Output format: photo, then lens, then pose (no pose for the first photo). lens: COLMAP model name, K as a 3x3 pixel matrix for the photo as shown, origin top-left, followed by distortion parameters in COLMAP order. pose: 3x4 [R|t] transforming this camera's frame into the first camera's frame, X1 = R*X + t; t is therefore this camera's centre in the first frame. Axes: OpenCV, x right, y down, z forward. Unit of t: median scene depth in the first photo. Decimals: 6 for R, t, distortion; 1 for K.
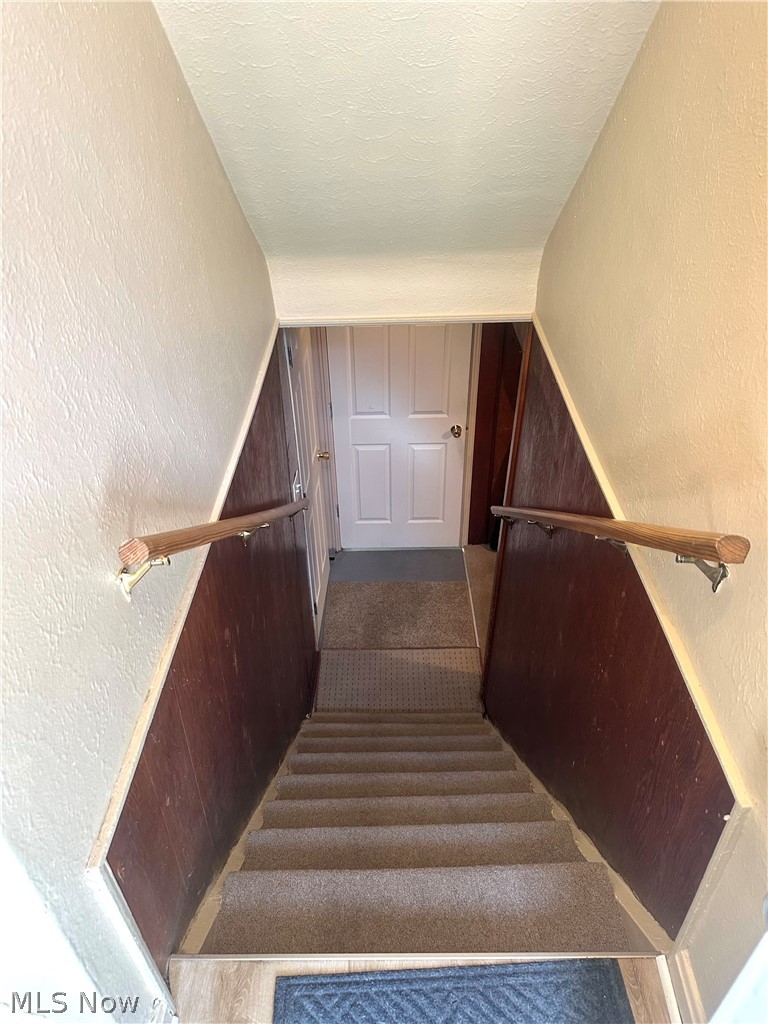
lens RADIAL K [[714.8, 0, 383.5], [0, 714.8, 535.4], [0, 0, 1]] dist [0.051671, -0.001282]
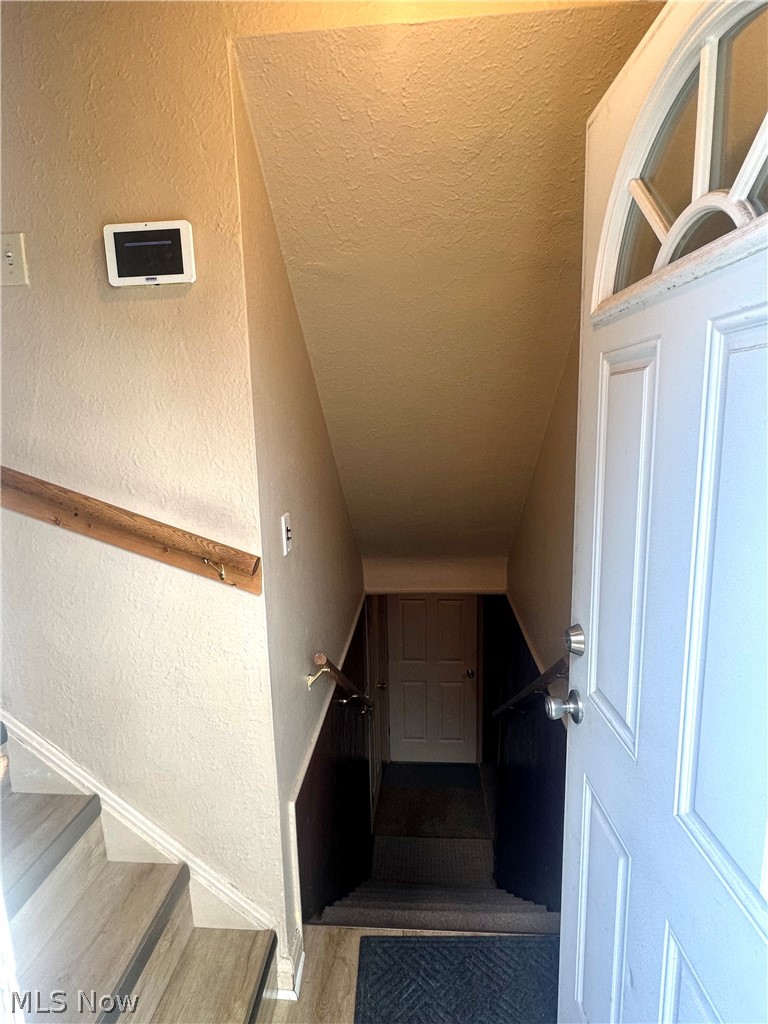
lens RADIAL K [[540.6, 0, 383.6], [0, 540.6, 512.0], [0, 0, 1]] dist [0.001536, -0.000905]
pose [[0.997576, 0.003968, -0.069475, -0.004100], [-0.035597, 0.886956, -0.460479, 0.154945], [0.059794, 0.461836, 0.884948, -0.310510]]
